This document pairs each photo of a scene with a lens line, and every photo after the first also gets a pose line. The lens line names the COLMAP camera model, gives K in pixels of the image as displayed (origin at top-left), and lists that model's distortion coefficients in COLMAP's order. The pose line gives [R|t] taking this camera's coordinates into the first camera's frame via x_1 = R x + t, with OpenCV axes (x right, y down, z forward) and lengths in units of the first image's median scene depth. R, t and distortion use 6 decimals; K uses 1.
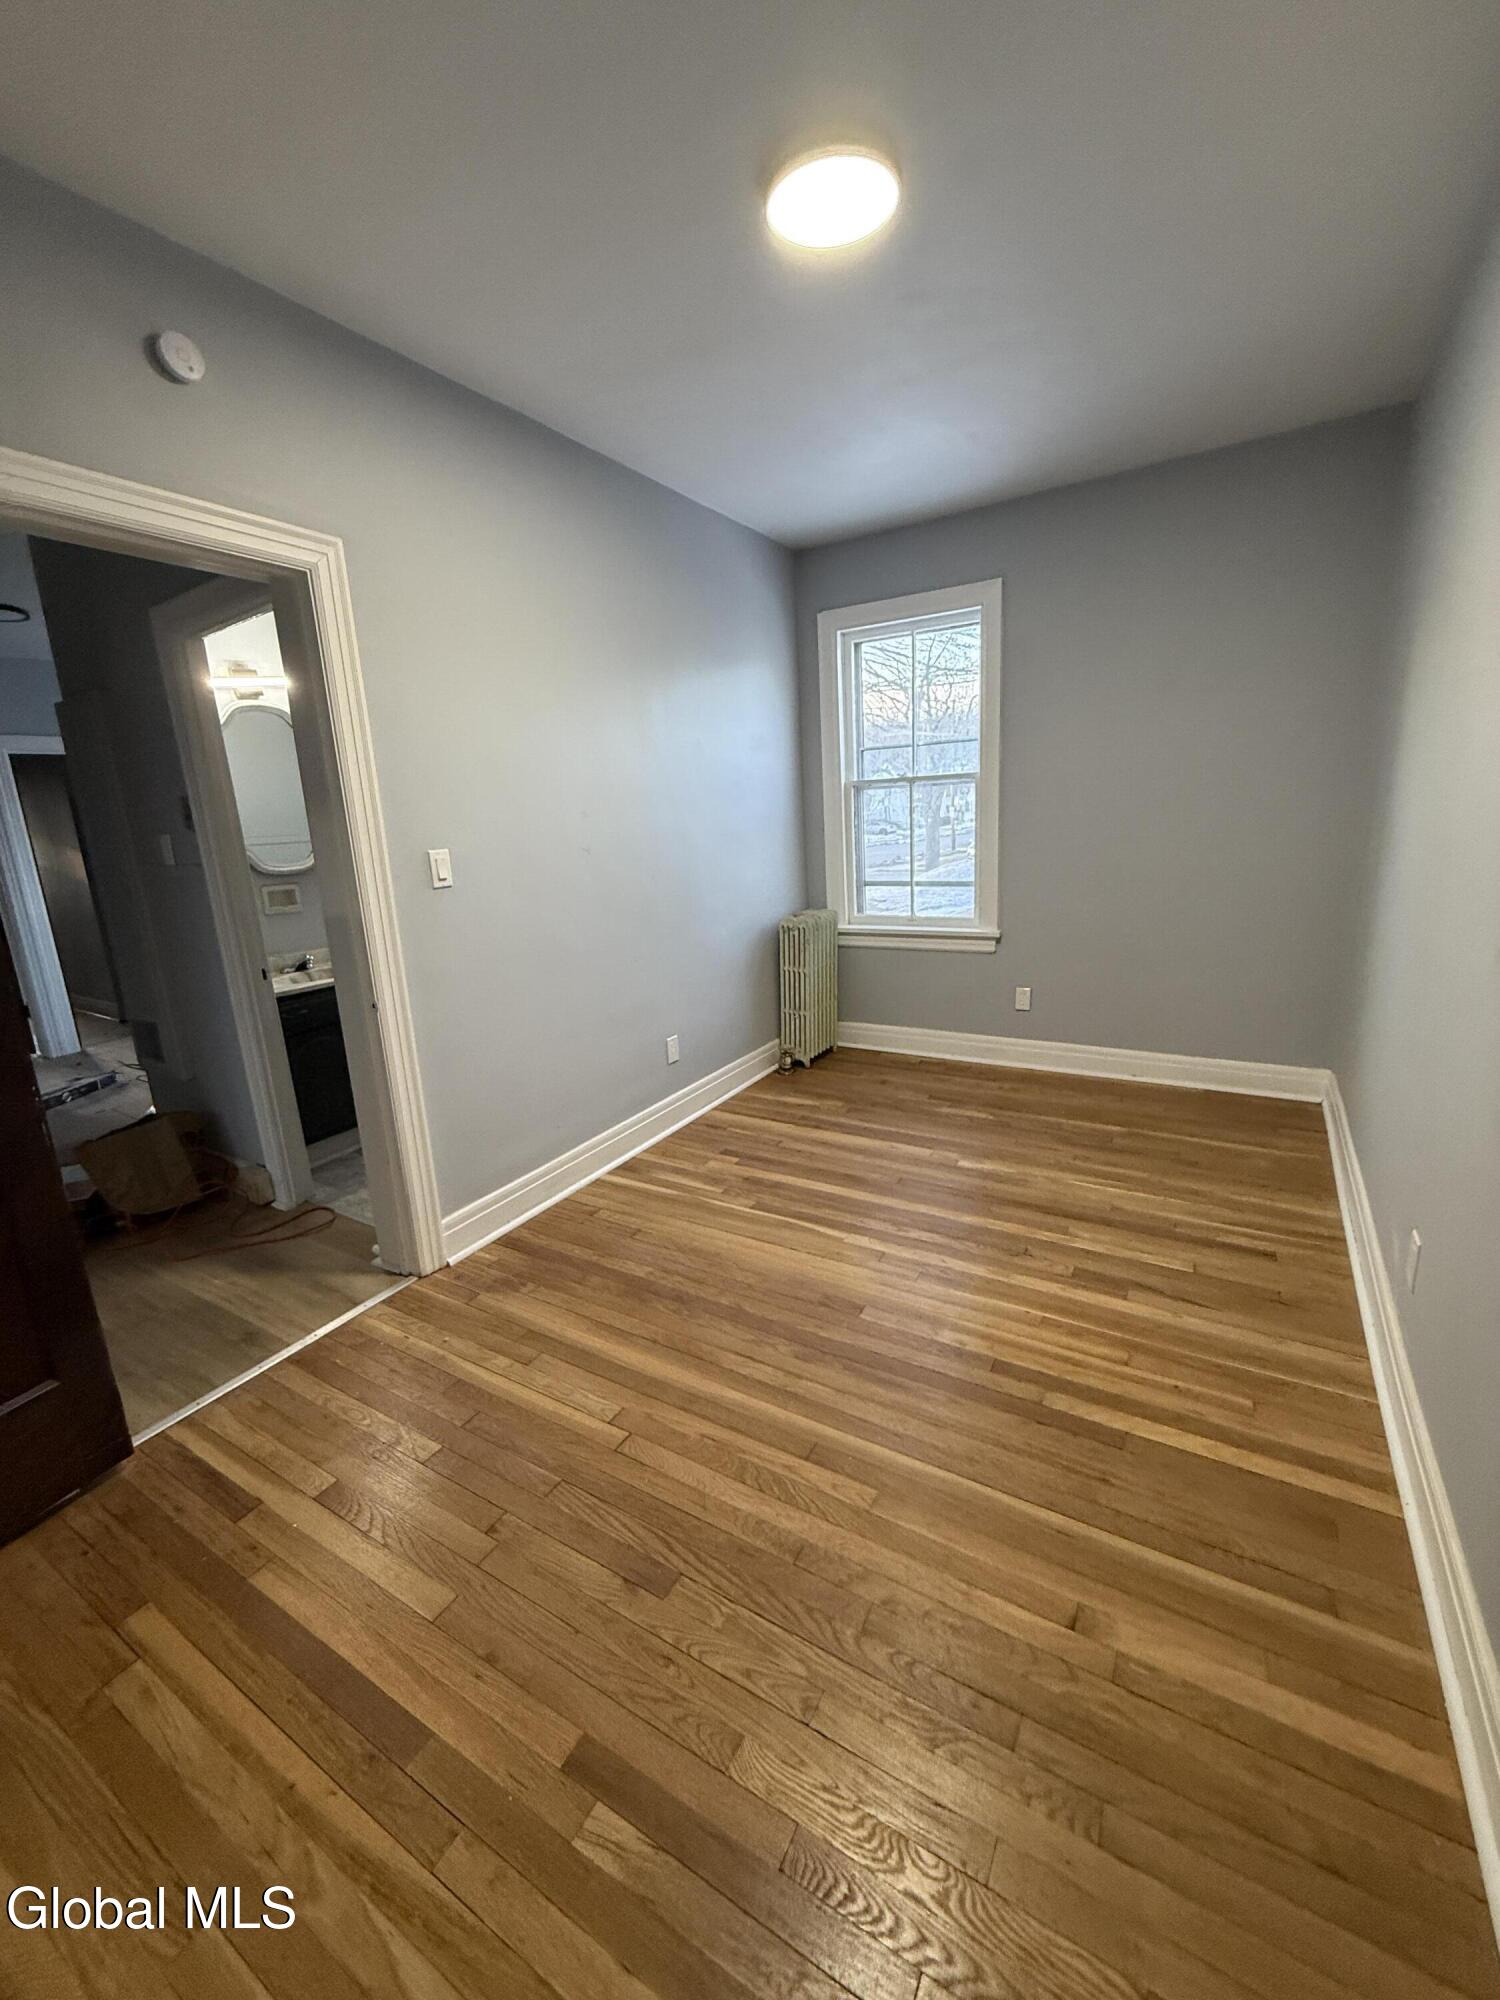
lens RADIAL K [[797.1, 0, 748.9], [0, 797.1, 997.0], [0, 0, 1]] dist [-0.003822, 0.000118]
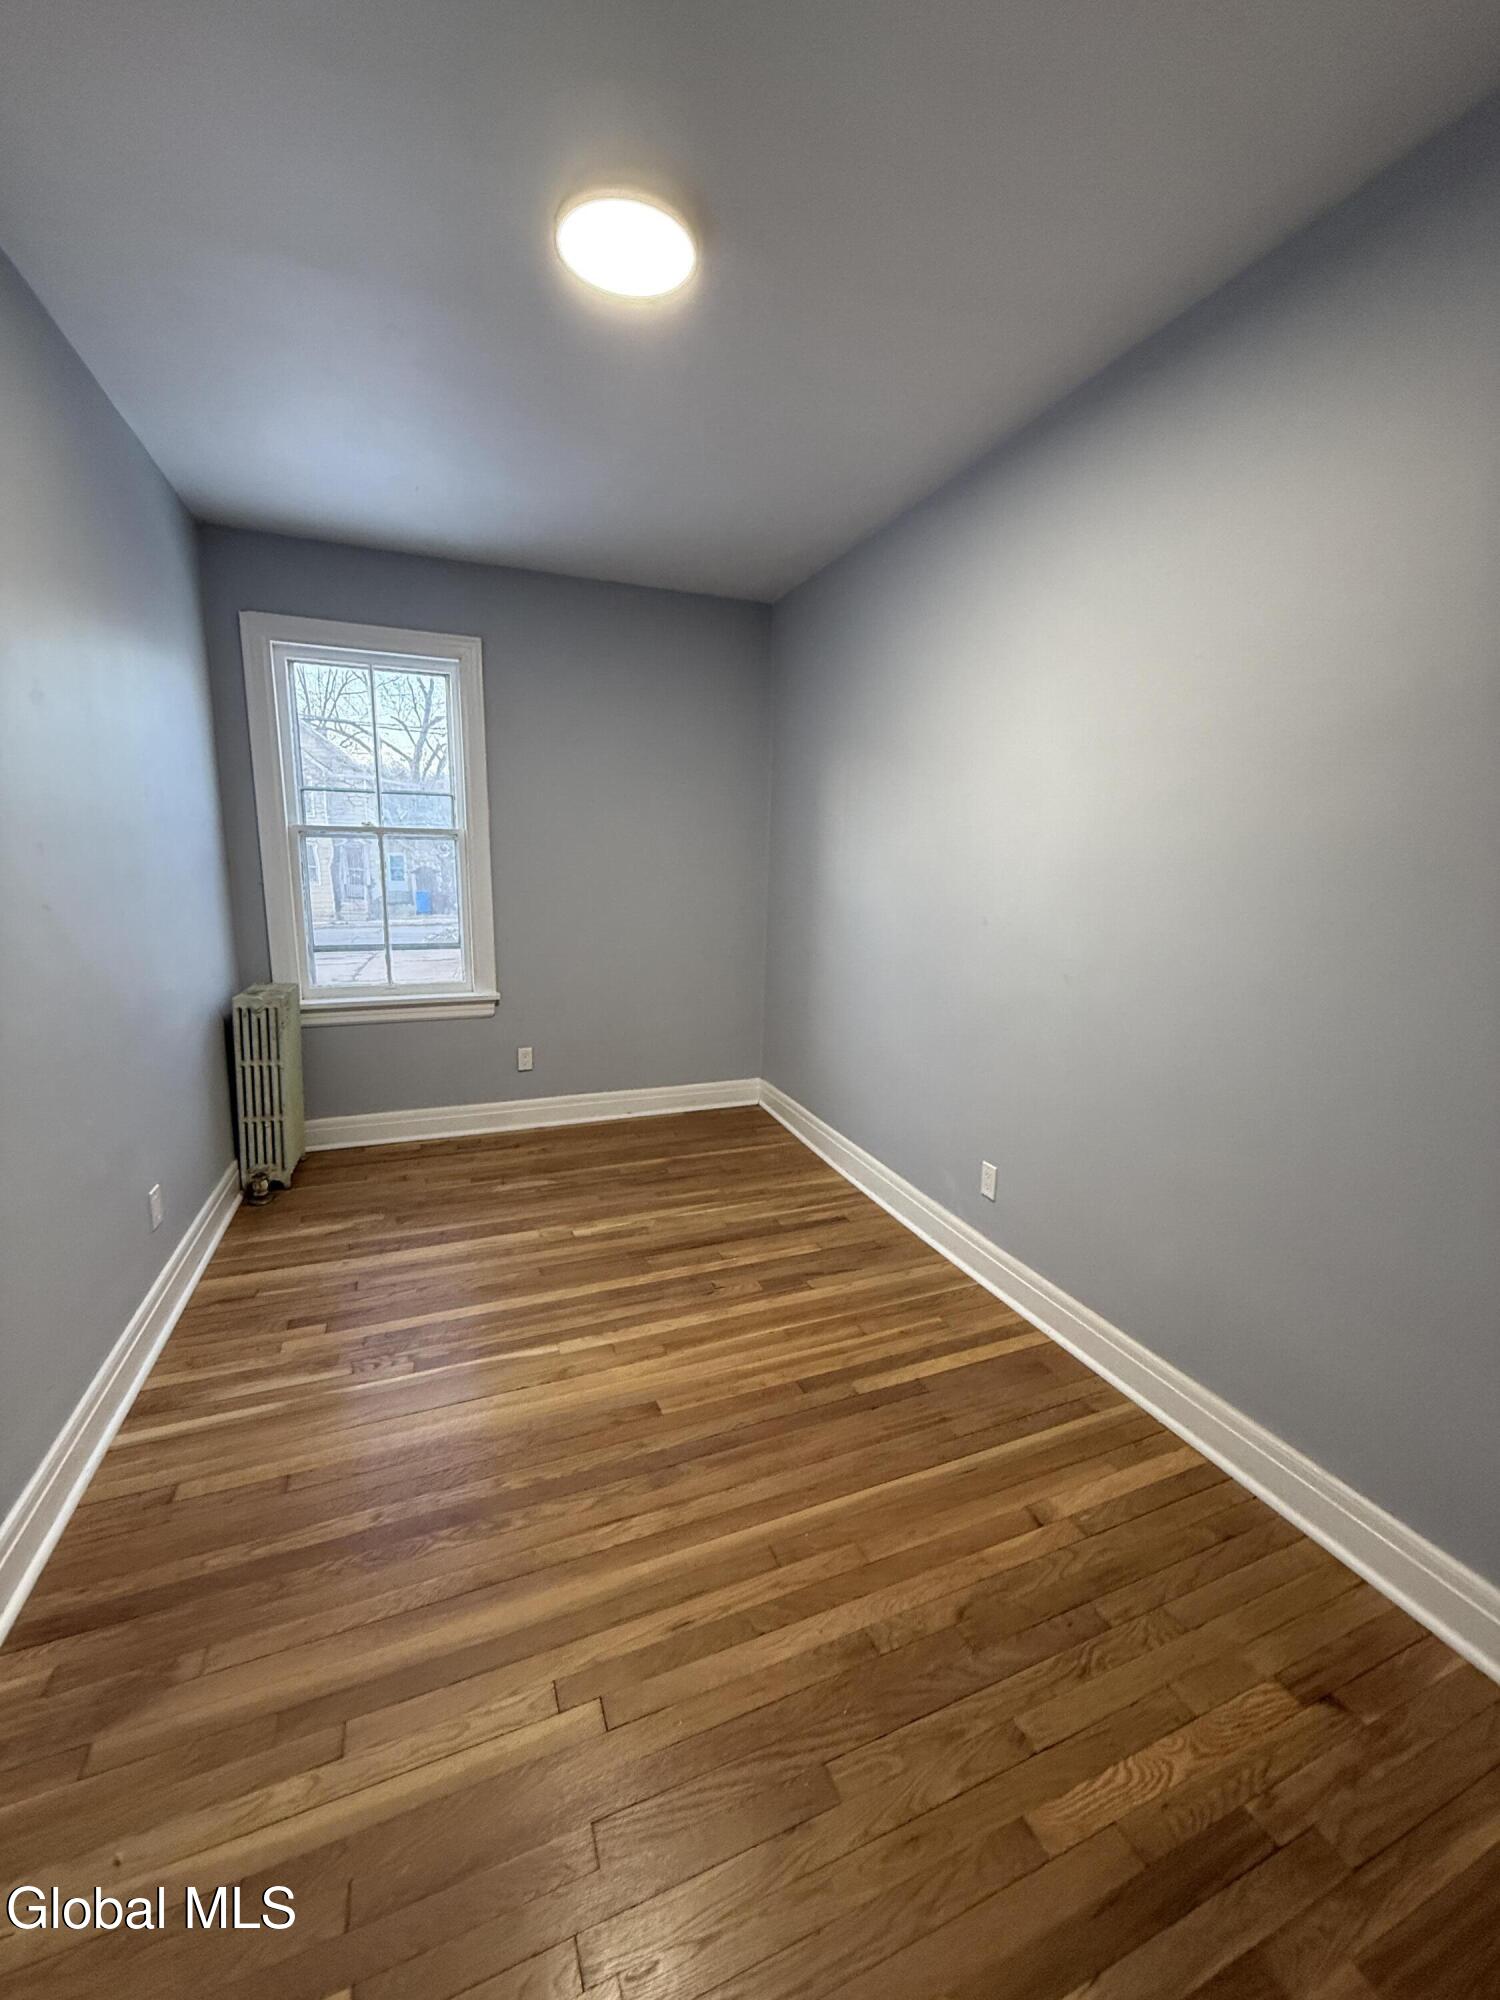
lens RADIAL K [[797.1, 0, 750.7], [0, 797.1, 994.1], [0, 0, 1]] dist [-0.003822, 0.000118]
pose [[0.596219, -0.074098, 0.799395, -0.418173], [0.135040, 0.990800, -0.008878, -0.047355], [-0.791383, 0.113243, 0.600740, 0.261565]]
